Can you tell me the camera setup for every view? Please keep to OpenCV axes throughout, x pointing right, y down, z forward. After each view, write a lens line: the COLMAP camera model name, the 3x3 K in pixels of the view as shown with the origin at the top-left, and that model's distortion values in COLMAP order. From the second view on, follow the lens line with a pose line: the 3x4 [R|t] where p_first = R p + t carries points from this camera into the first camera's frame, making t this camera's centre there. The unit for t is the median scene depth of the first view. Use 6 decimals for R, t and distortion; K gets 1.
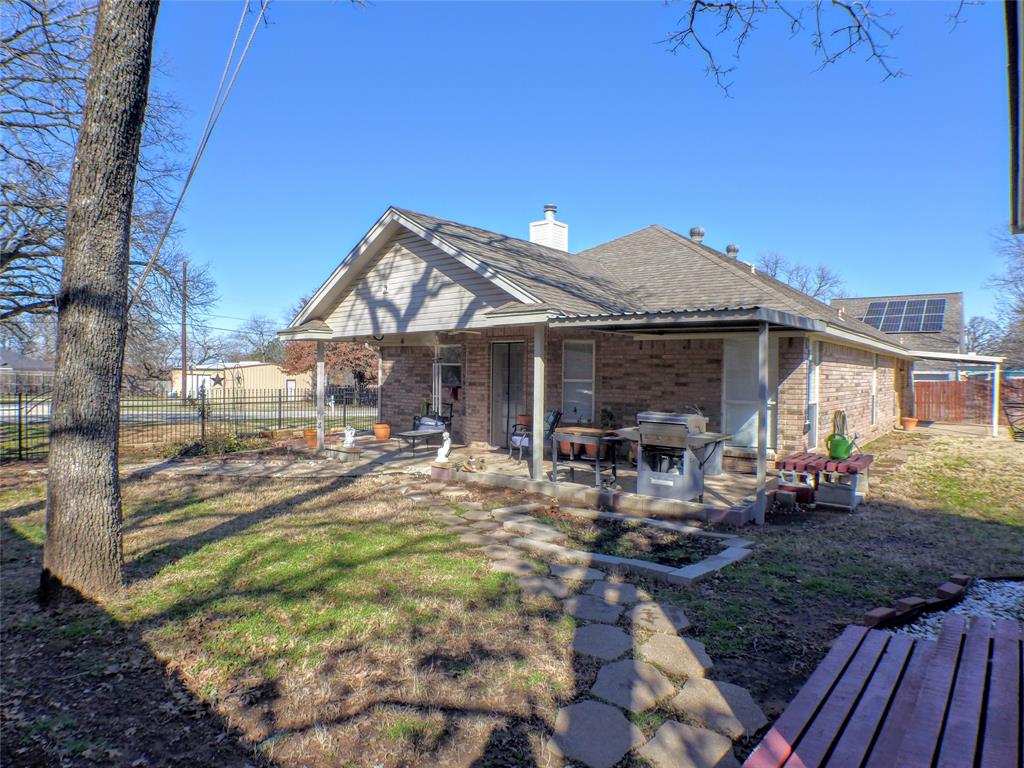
lens RADIAL K [[622.5, 0, 512.1], [0, 622.5, 379.1], [0, 0, 1]] dist [-0.125085, 0.008927]
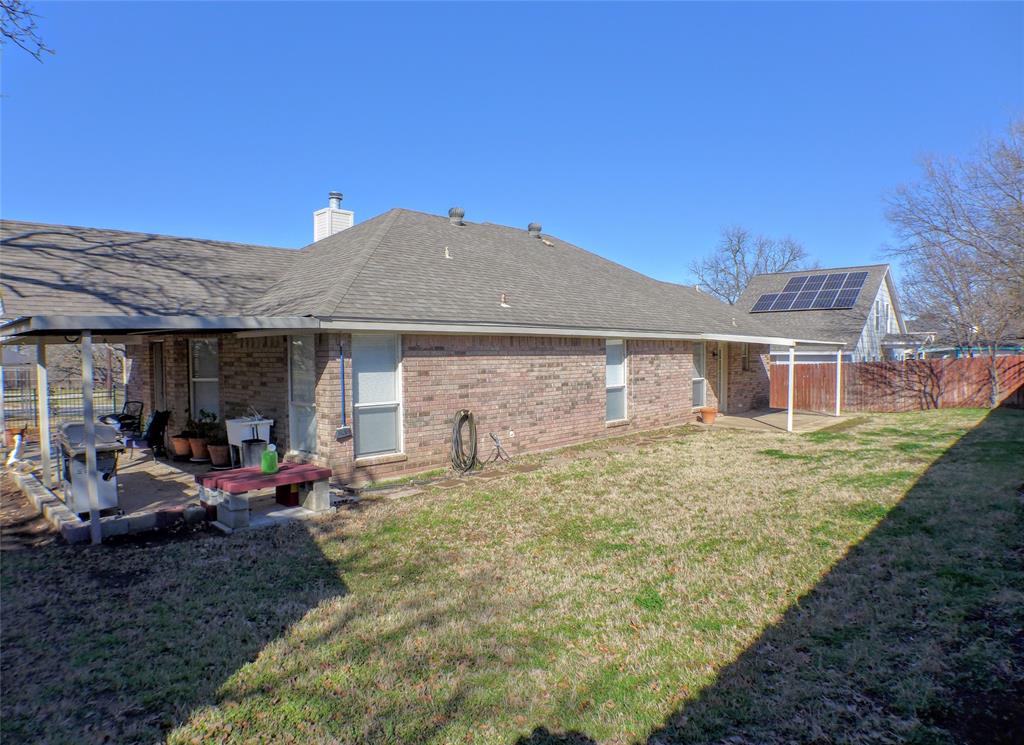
lens RADIAL K [[609.2, 0, 512.8], [0, 609.2, 372.2], [0, 0, 1]] dist [-0.008674, -0.000695]
pose [[0.999332, -0.016895, -0.032412, 0.370441], [0.017502, 0.999675, 0.018539, -0.011136], [0.032088, -0.019093, 0.999303, 0.043712]]
